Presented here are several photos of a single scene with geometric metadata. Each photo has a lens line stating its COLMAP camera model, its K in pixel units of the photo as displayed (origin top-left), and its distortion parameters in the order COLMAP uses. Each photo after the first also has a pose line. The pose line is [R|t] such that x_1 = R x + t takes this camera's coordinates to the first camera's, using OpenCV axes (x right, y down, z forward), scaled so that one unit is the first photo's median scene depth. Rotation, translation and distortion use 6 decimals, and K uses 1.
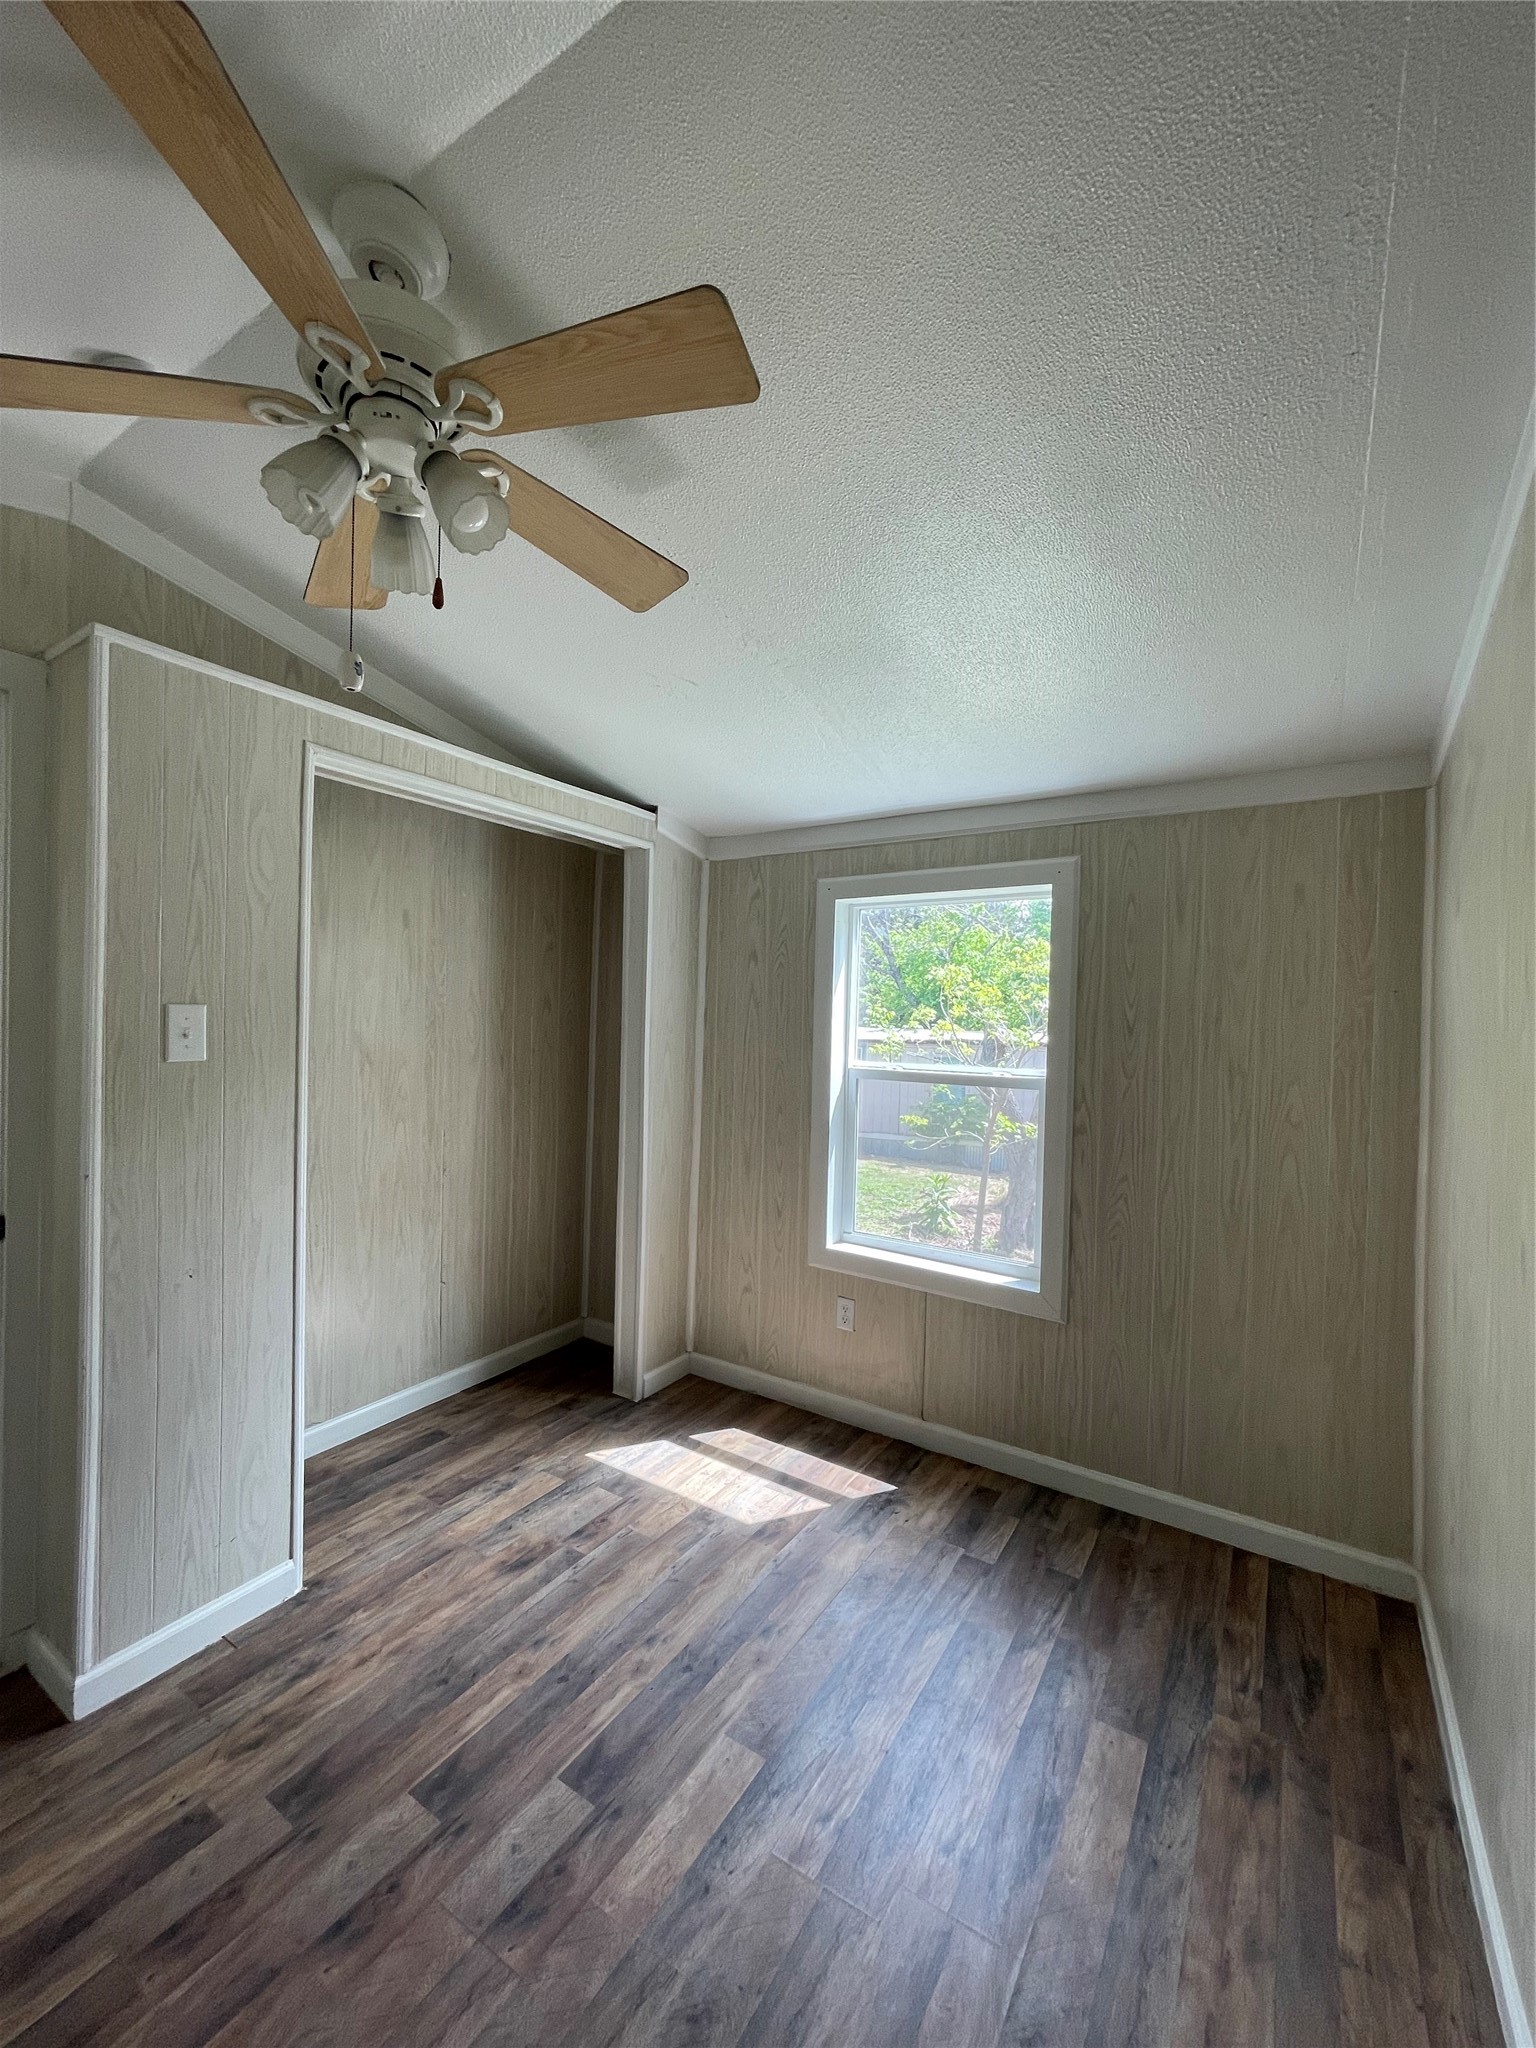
lens RADIAL K [[826.3, 0, 776.1], [0, 826.3, 1020.5], [0, 0, 1]] dist [0.001150, -0.000011]
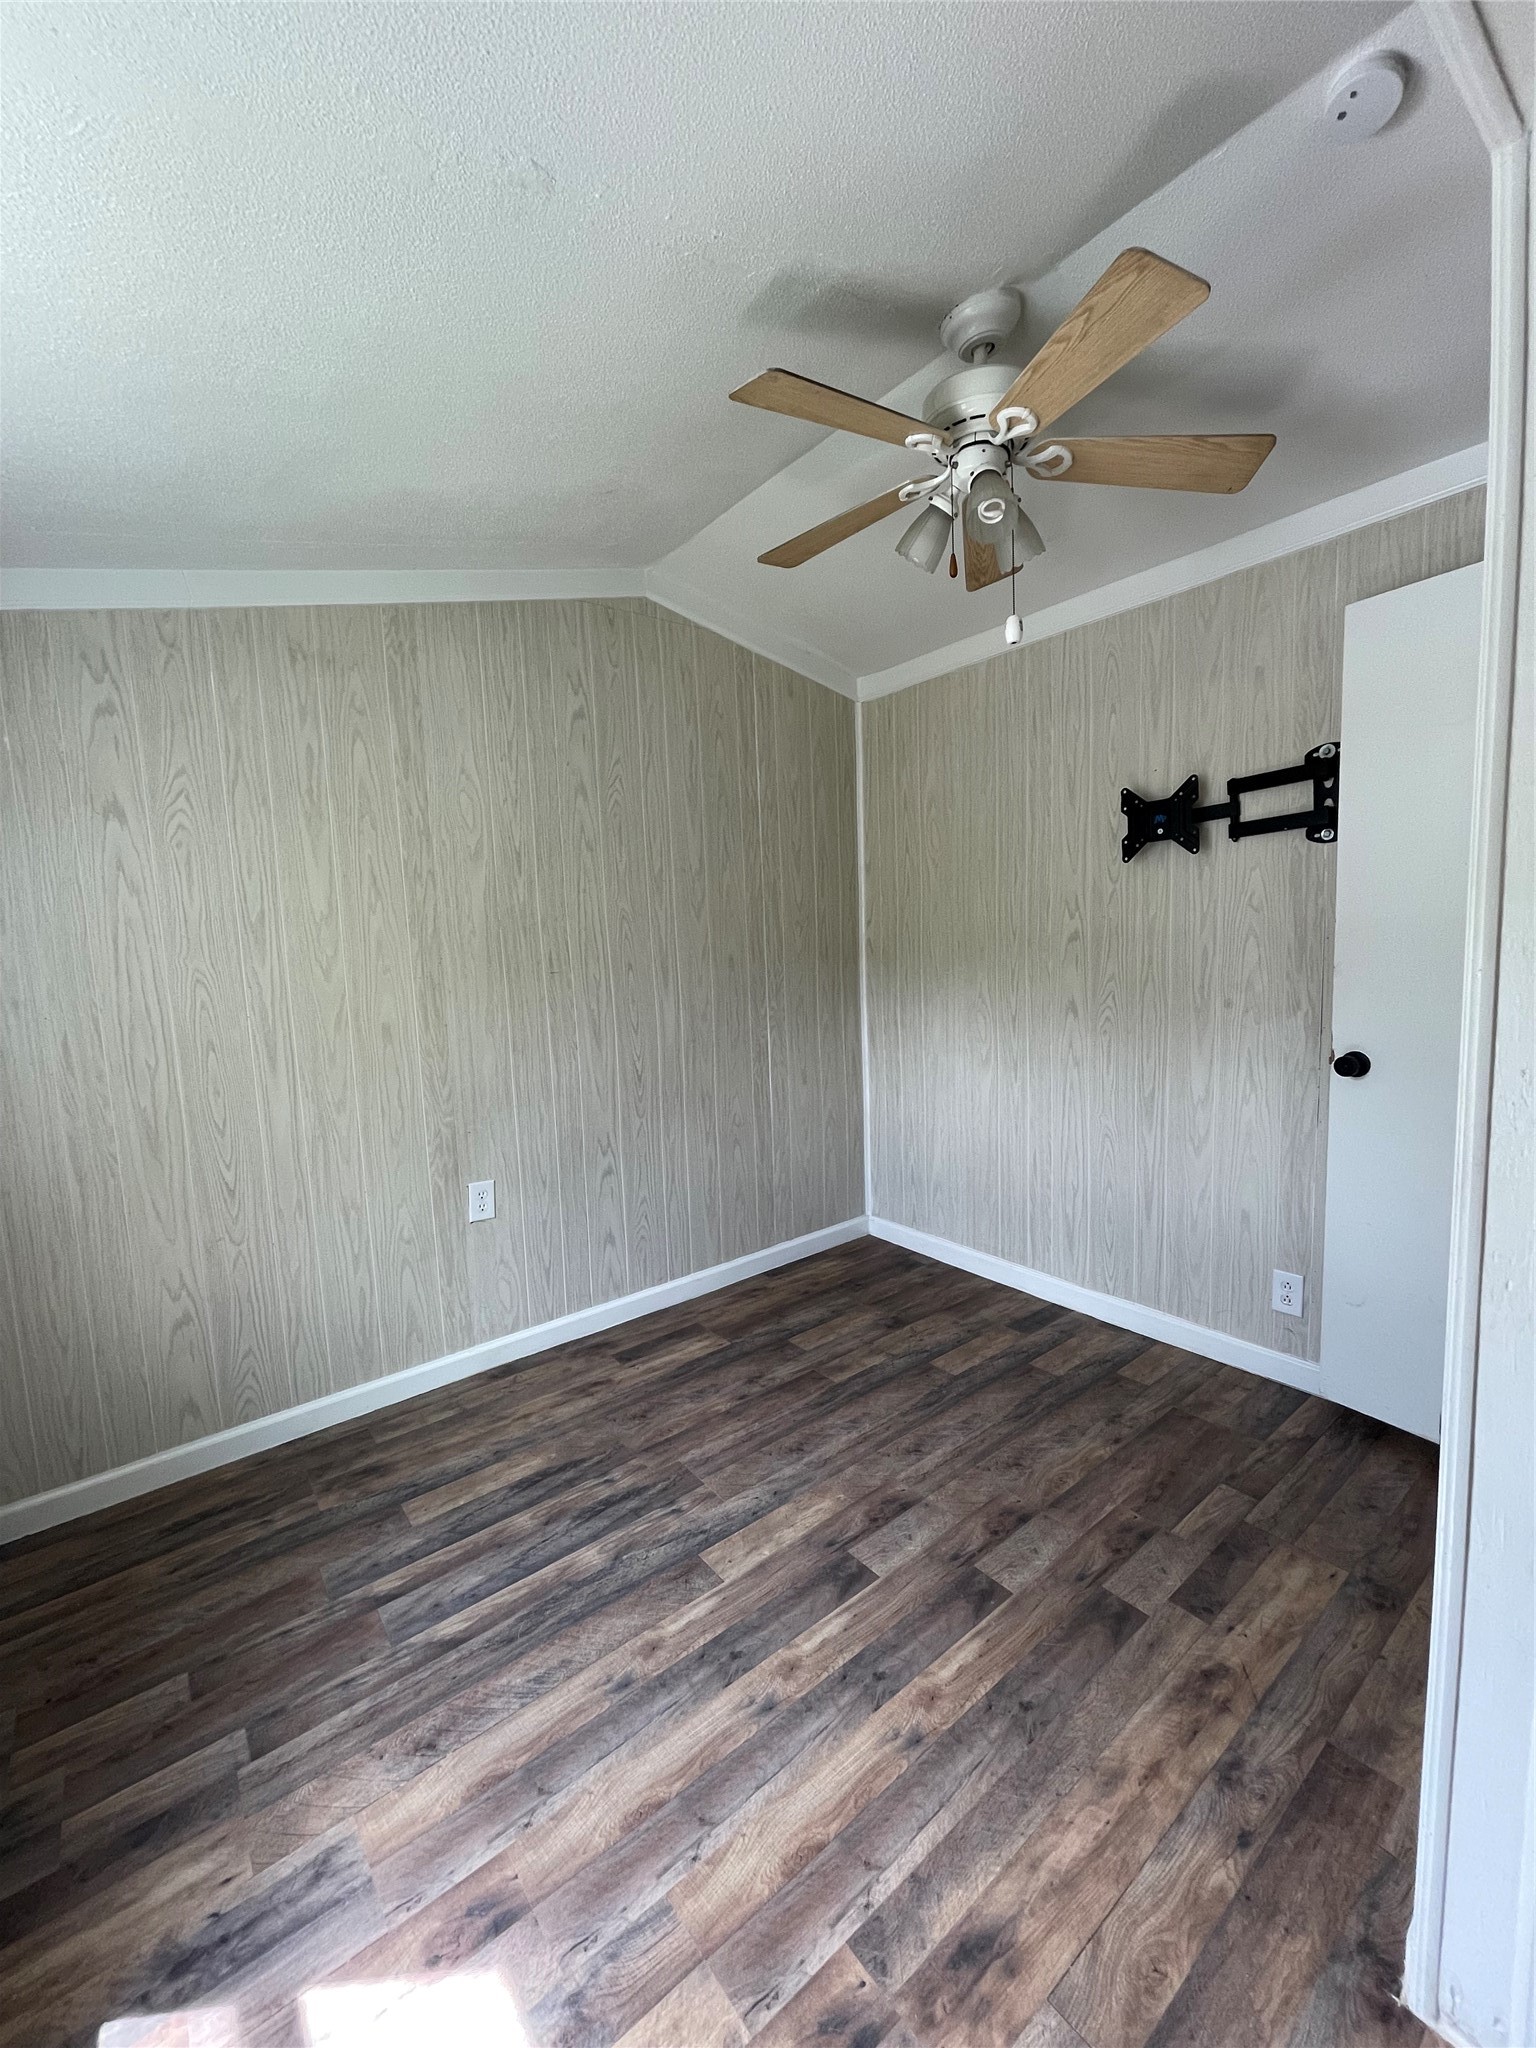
lens RADIAL K [[828.9, 0, 771.0], [0, 828.9, 1026.5], [0, 0, 1]] dist [-0.000892, 0.000308]
pose [[-0.941983, -0.020863, 0.335011, -0.427629], [0.020028, 0.992795, 0.118142, 0.044320], [-0.335062, 0.117997, -0.934778, 1.768563]]
